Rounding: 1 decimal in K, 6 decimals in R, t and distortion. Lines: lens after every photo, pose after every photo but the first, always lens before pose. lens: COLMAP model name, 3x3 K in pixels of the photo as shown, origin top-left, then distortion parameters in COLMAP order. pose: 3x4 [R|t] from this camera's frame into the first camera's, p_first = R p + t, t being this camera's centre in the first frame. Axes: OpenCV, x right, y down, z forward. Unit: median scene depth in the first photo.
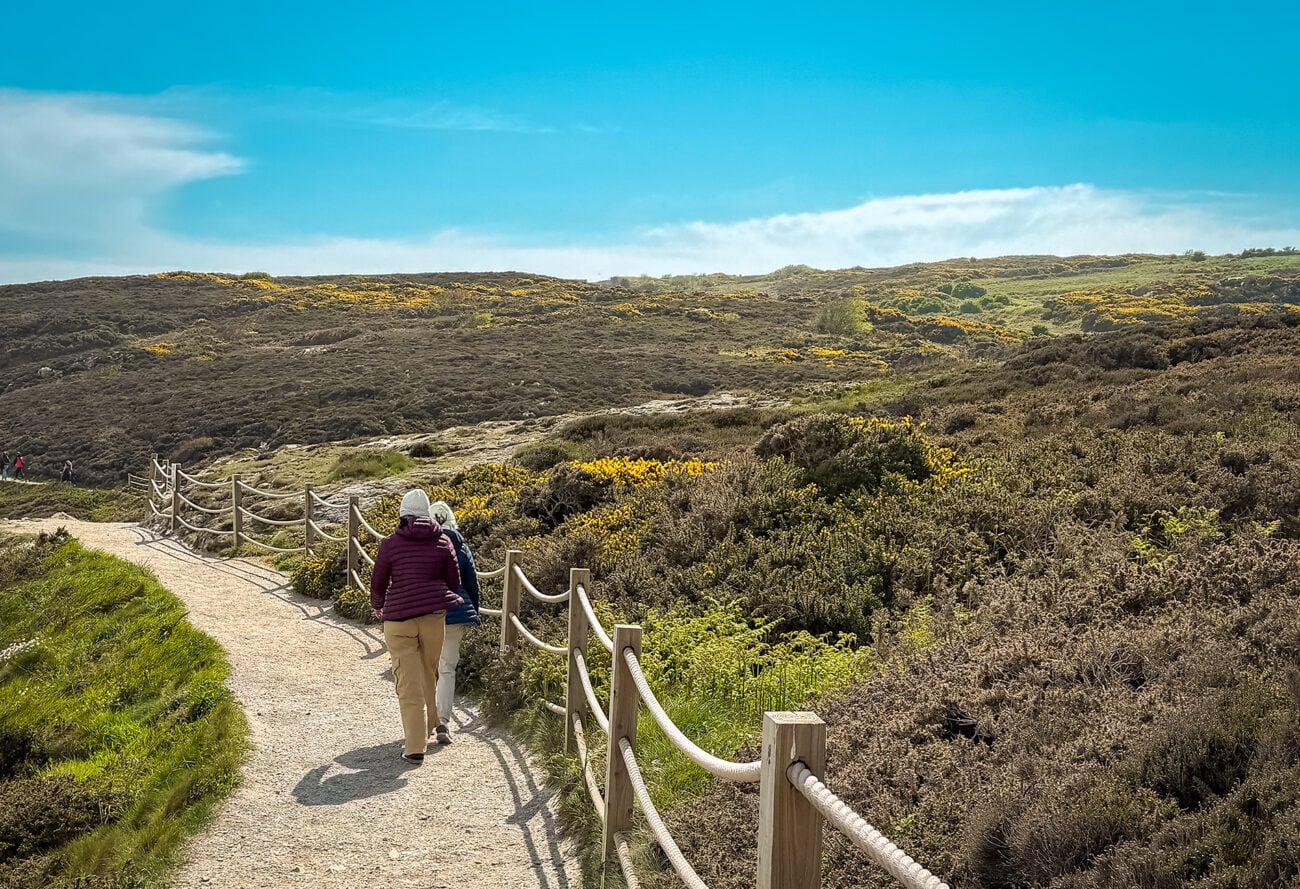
lens RADIAL K [[1777.7, 0, 649.3], [0, 1777.7, 445.6], [0, 0, 1]] dist [-0.327240, 0.000000]
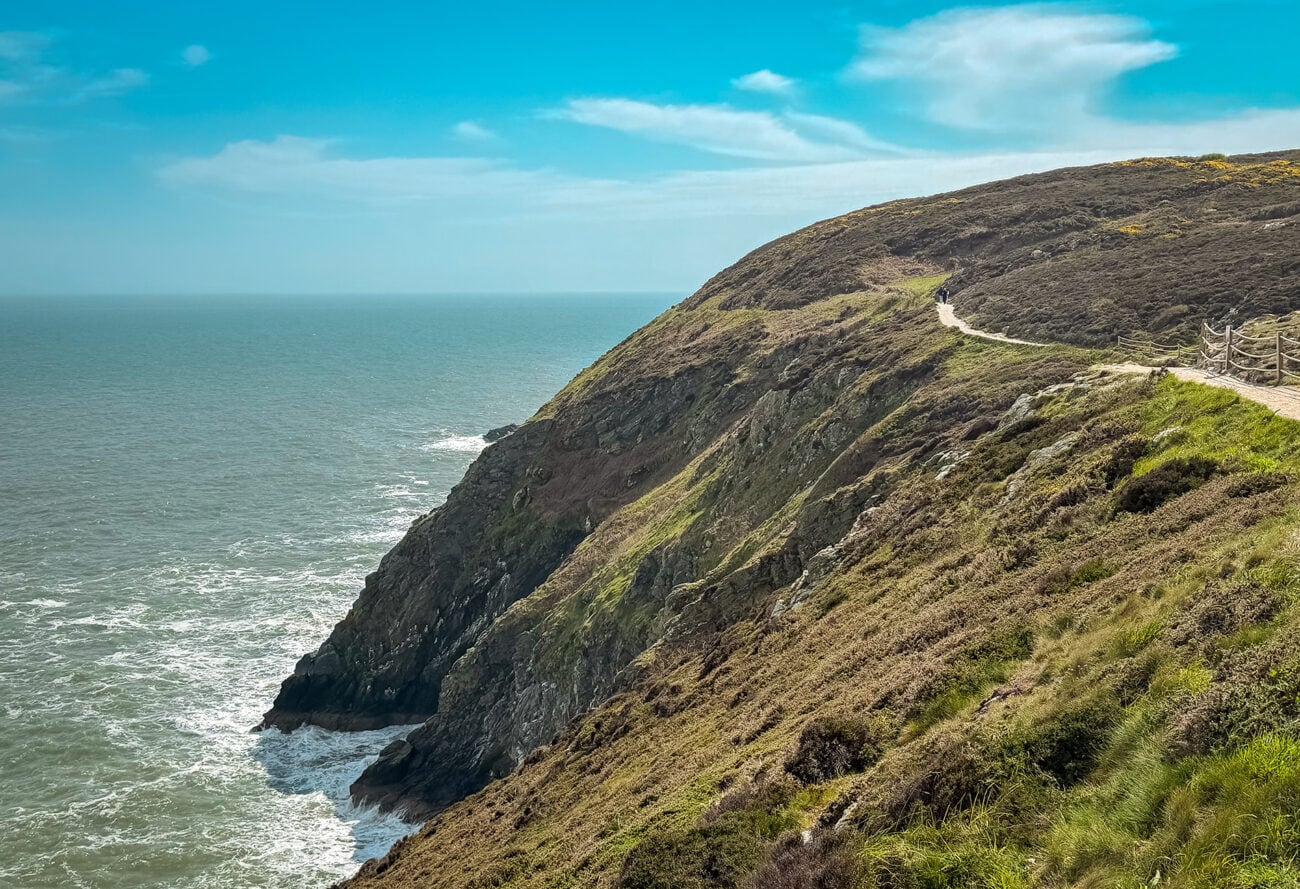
lens RADIAL K [[1628.9, 0, 629.8], [0, 1628.9, 509.8], [0, 0, 1]] dist [-0.017293, 0.000000]
pose [[0.854076, 0.040556, -0.518565, 0.005385], [0.022204, 0.993204, 0.114247, -0.000921], [0.519674, -0.109090, 0.847371, -0.139822]]
